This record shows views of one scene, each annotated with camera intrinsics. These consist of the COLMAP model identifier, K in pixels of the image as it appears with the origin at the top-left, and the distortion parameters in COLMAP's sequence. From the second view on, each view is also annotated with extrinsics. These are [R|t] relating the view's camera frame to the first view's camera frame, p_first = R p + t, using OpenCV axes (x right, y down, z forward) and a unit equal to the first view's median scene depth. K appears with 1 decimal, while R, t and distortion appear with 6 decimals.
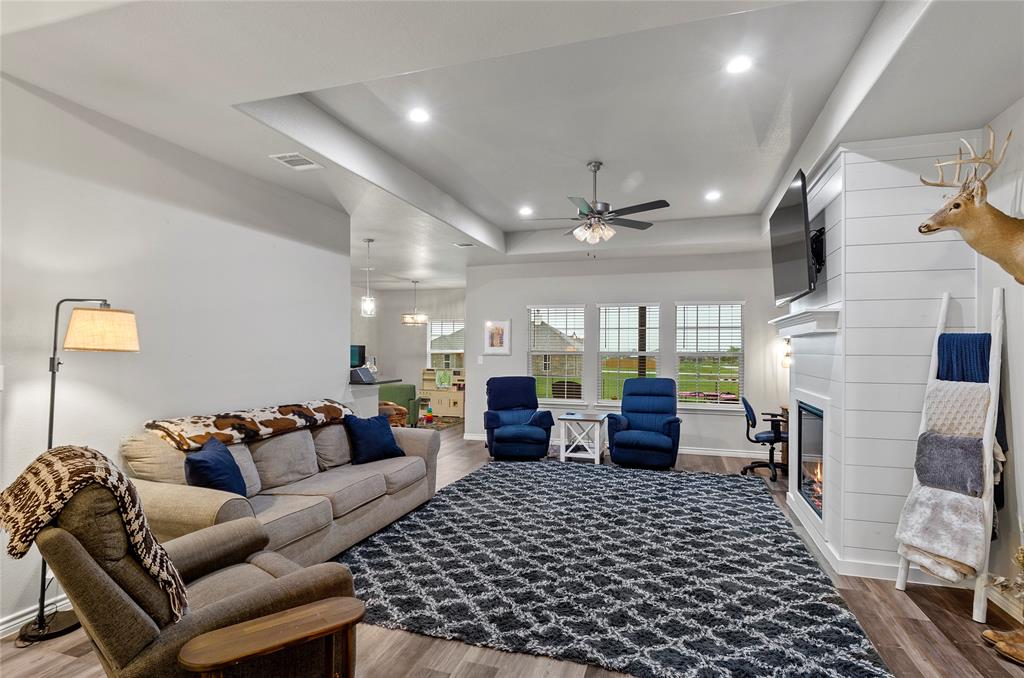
lens RADIAL K [[553.9, 0, 491.7], [0, 553.9, 342.4], [0, 0, 1]] dist [0.014887, -0.003988]
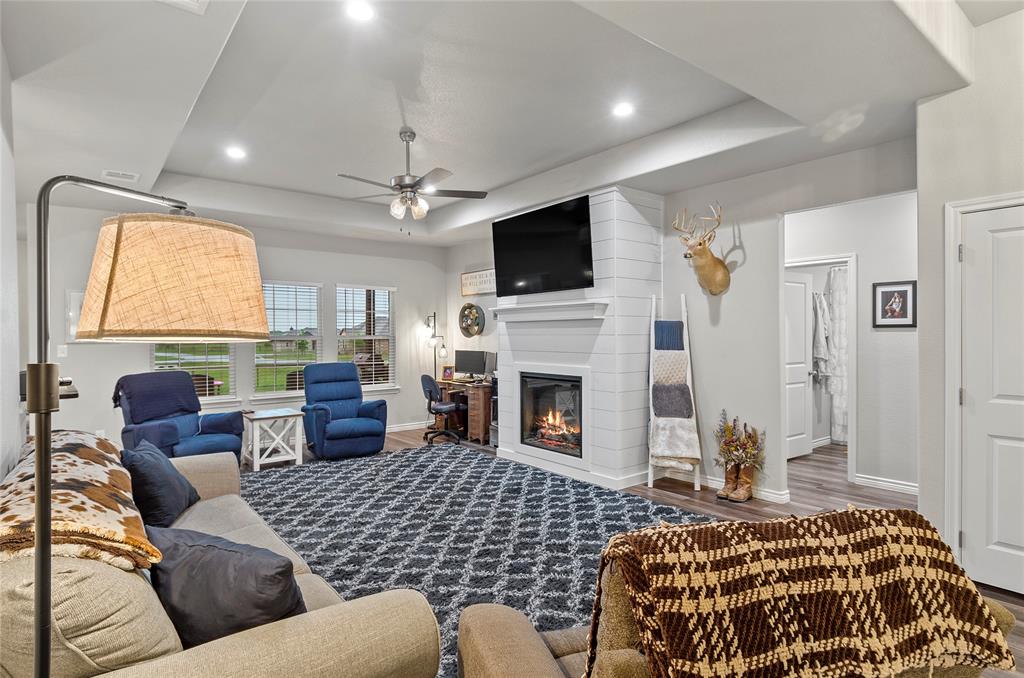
lens RADIAL K [[553.9, 0, 508.4], [0, 553.9, 335.0], [0, 0, 1]] dist [0.014887, -0.003988]
pose [[0.533260, -0.011983, 0.845867, -0.595779], [-0.002231, 0.999876, 0.015571, 0.001484], [-0.845949, -0.010190, 0.533167, 0.407860]]
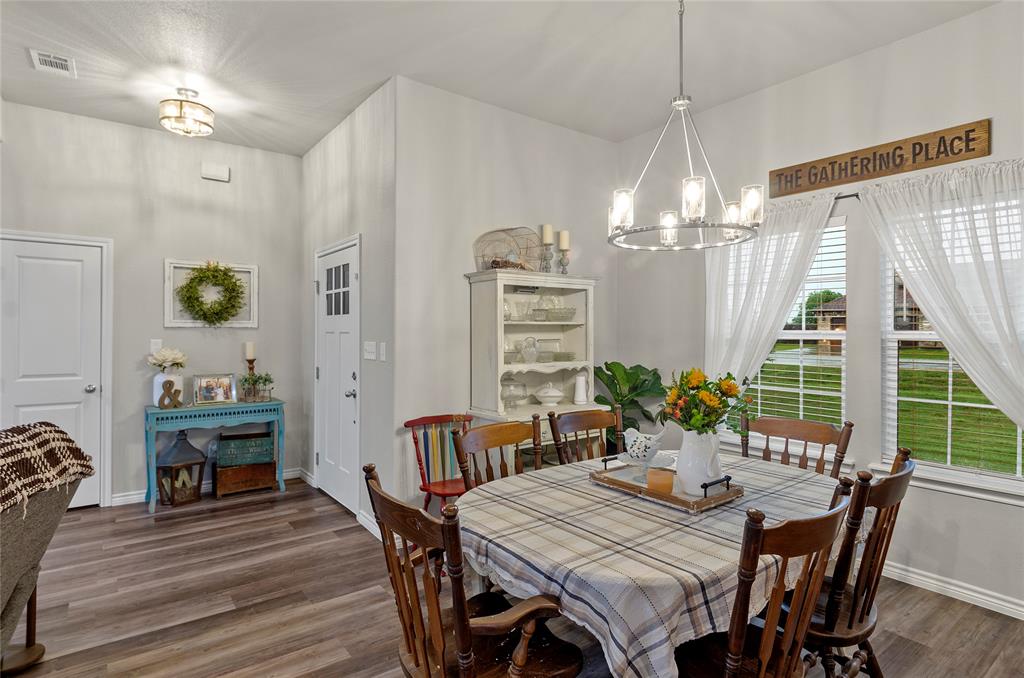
lens RADIAL K [[553.9, 0, 505.8], [0, 553.9, 335.5], [0, 0, 1]] dist [0.014887, -0.003988]
pose [[-0.812481, -0.013325, 0.582836, -0.907146], [-0.015966, 0.999872, 0.000603, 0.002953], [-0.582769, -0.008816, -0.812590, 0.555067]]
